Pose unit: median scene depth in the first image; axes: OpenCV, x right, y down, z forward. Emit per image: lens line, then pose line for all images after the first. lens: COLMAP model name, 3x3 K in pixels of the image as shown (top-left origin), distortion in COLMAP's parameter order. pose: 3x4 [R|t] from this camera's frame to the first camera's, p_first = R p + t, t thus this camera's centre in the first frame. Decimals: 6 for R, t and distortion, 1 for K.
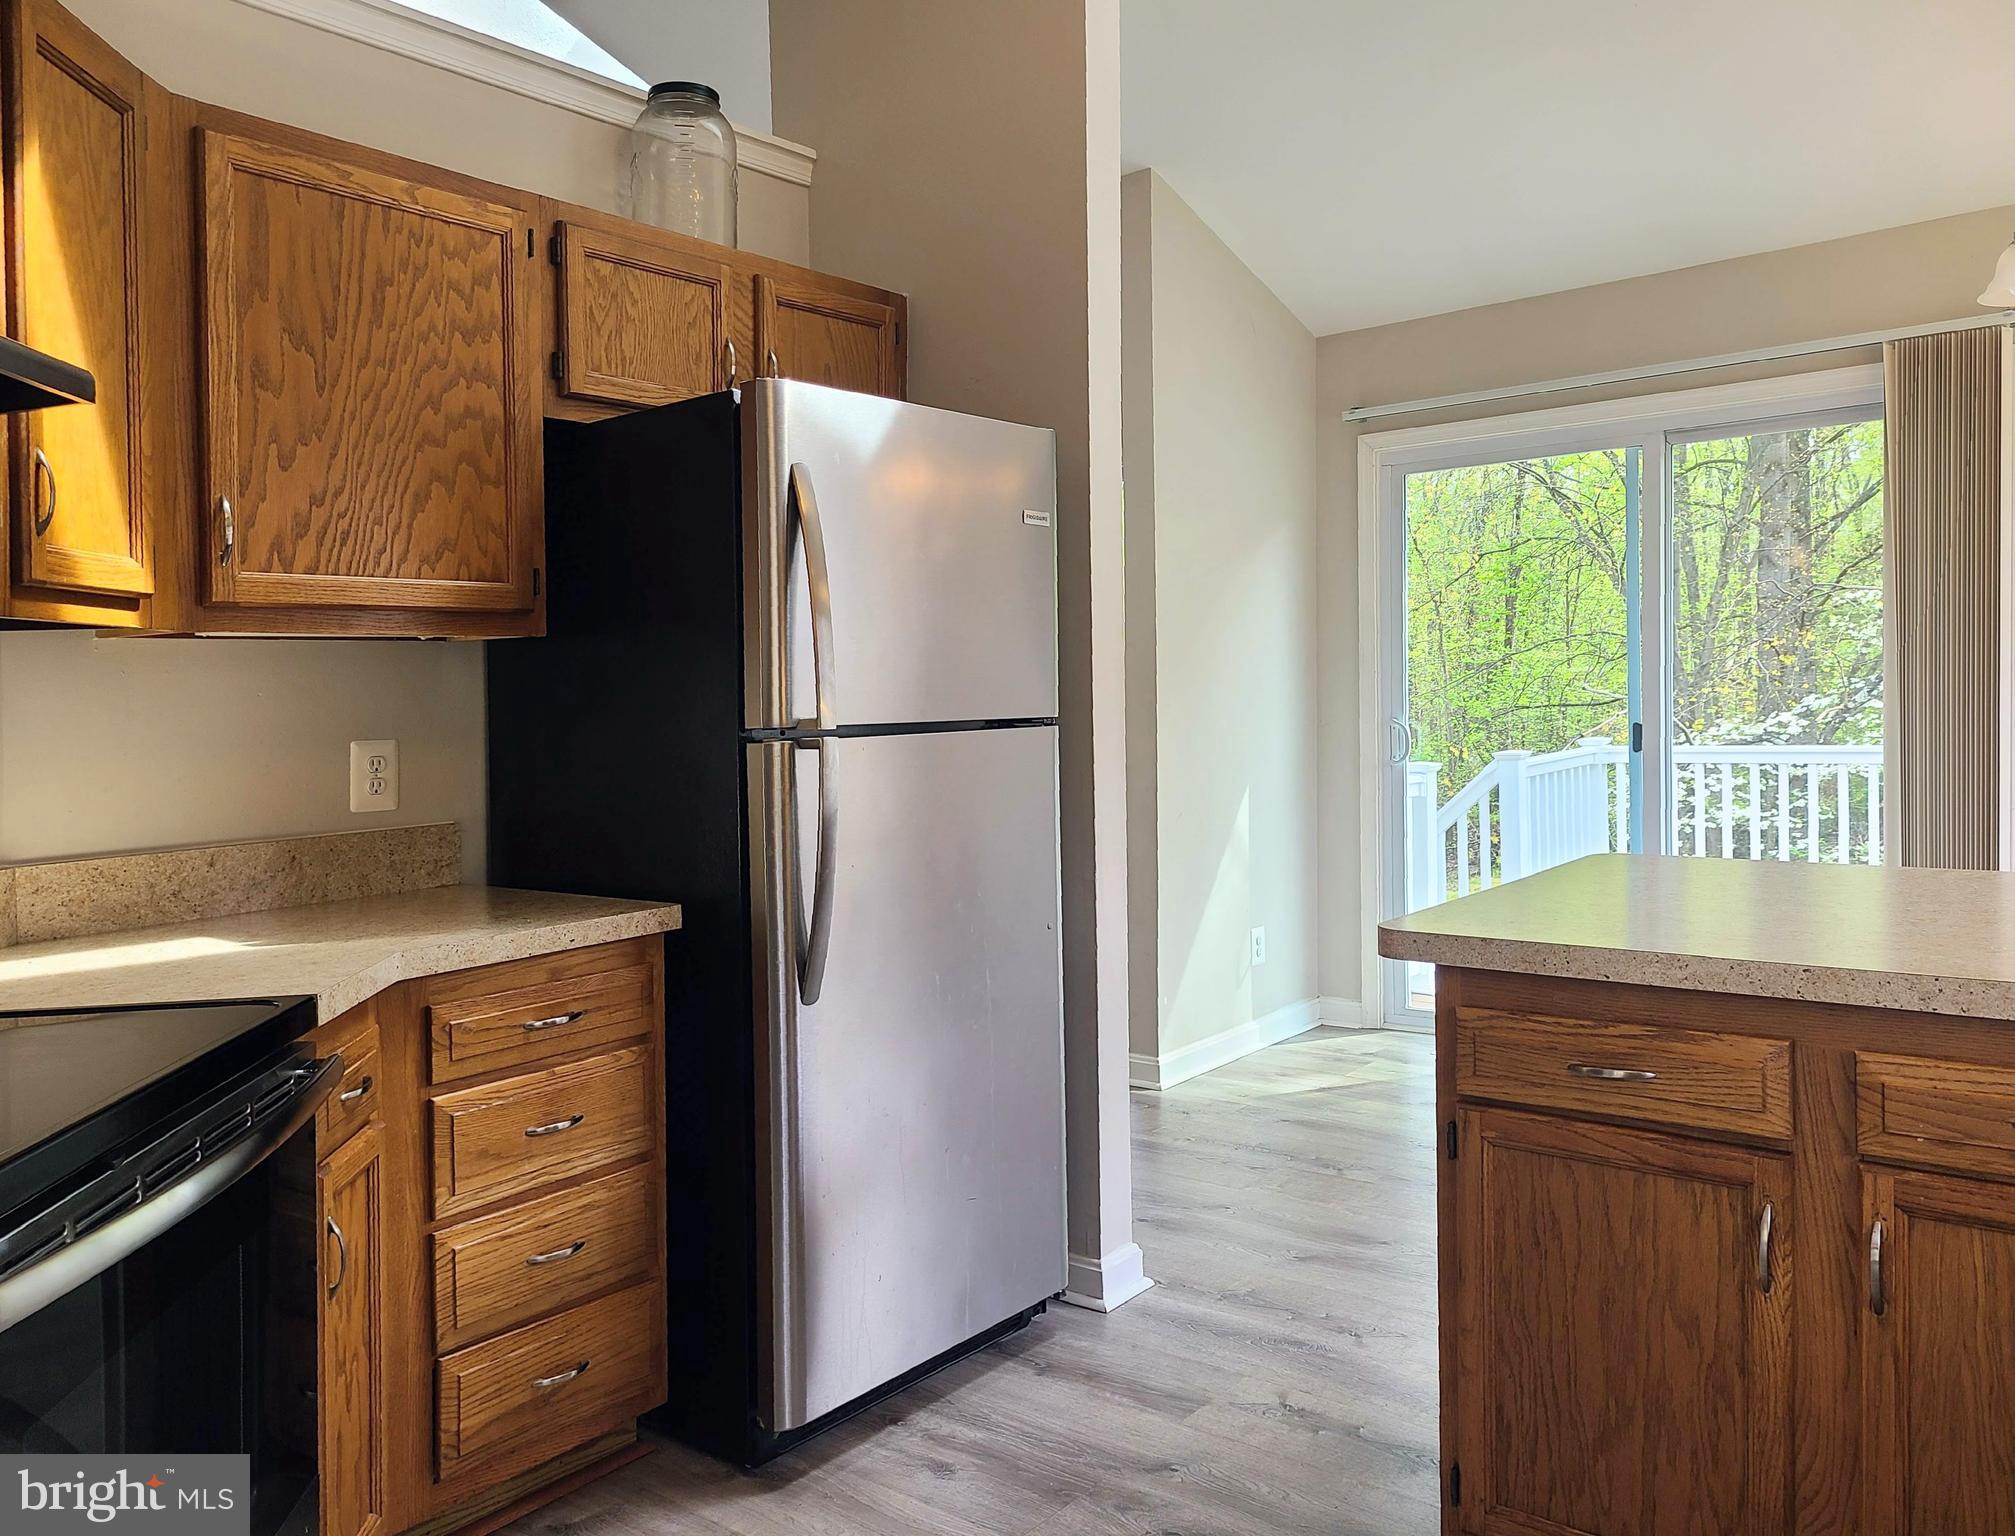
lens RADIAL K [[1529.4, 0, 1019.3], [0, 1529.4, 763.2], [0, 0, 1]] dist [0.024636, -0.005288]
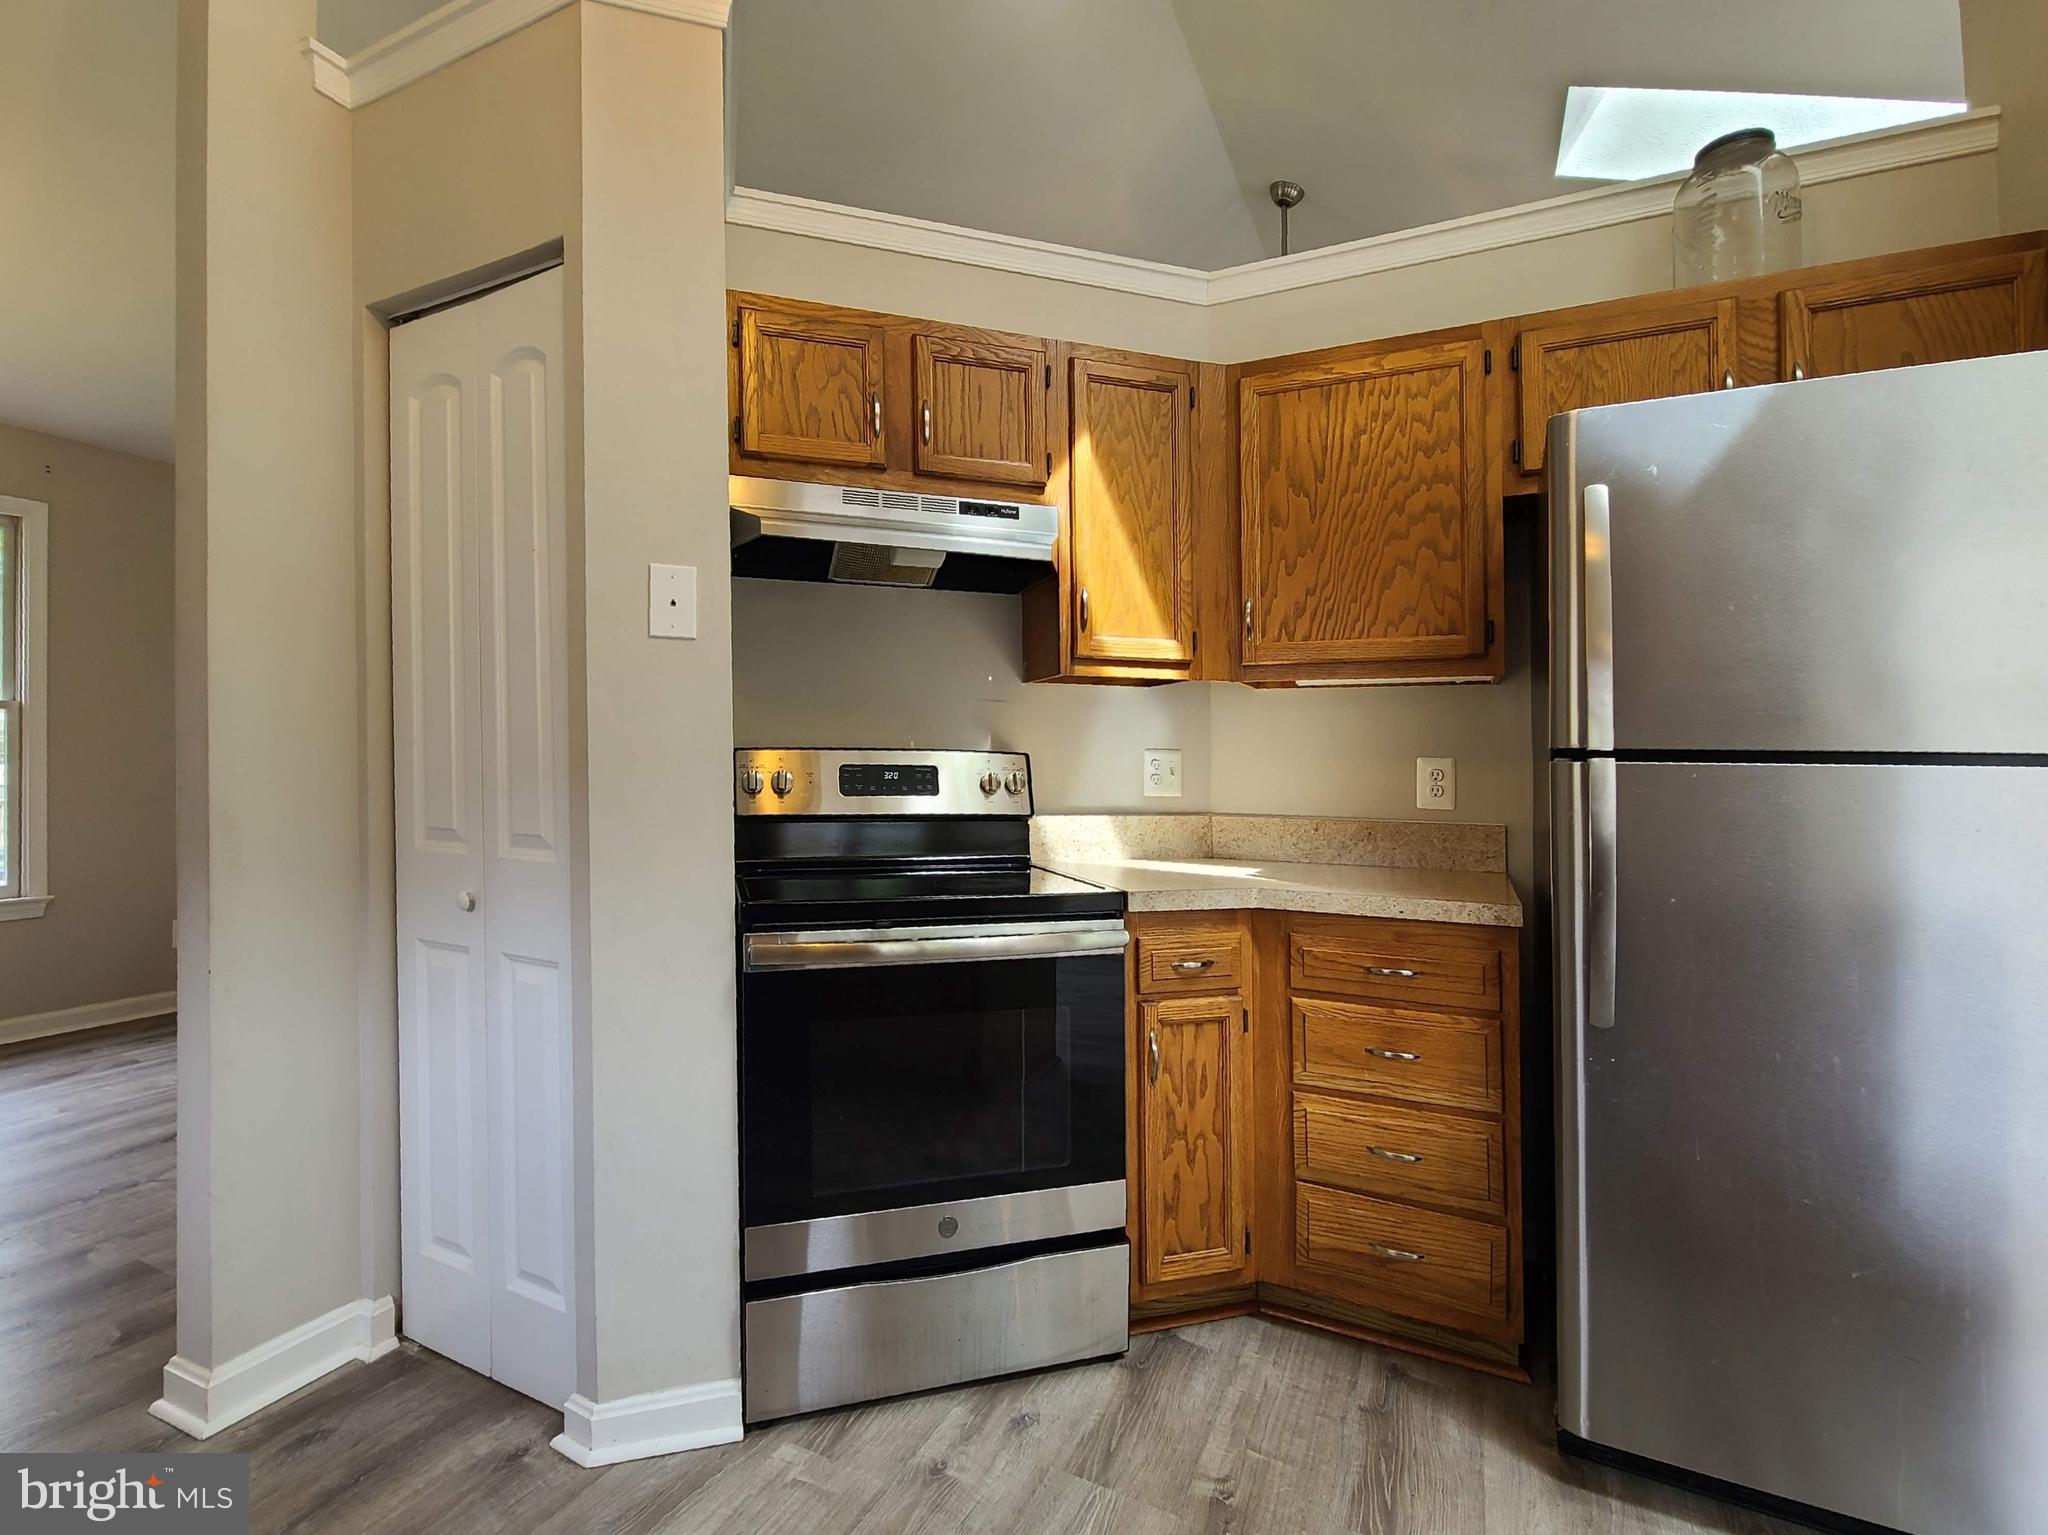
lens RADIAL K [[1036.1, 0, 1031.8], [0, 1036.1, 780.3], [0, 0, 1]] dist [-0.002591, 0.000704]
pose [[0.182786, 0.044154, -0.982161, 0.482616], [-0.069941, 0.997044, 0.031806, 0.001291], [0.980662, 0.062879, 0.185334, 0.527523]]
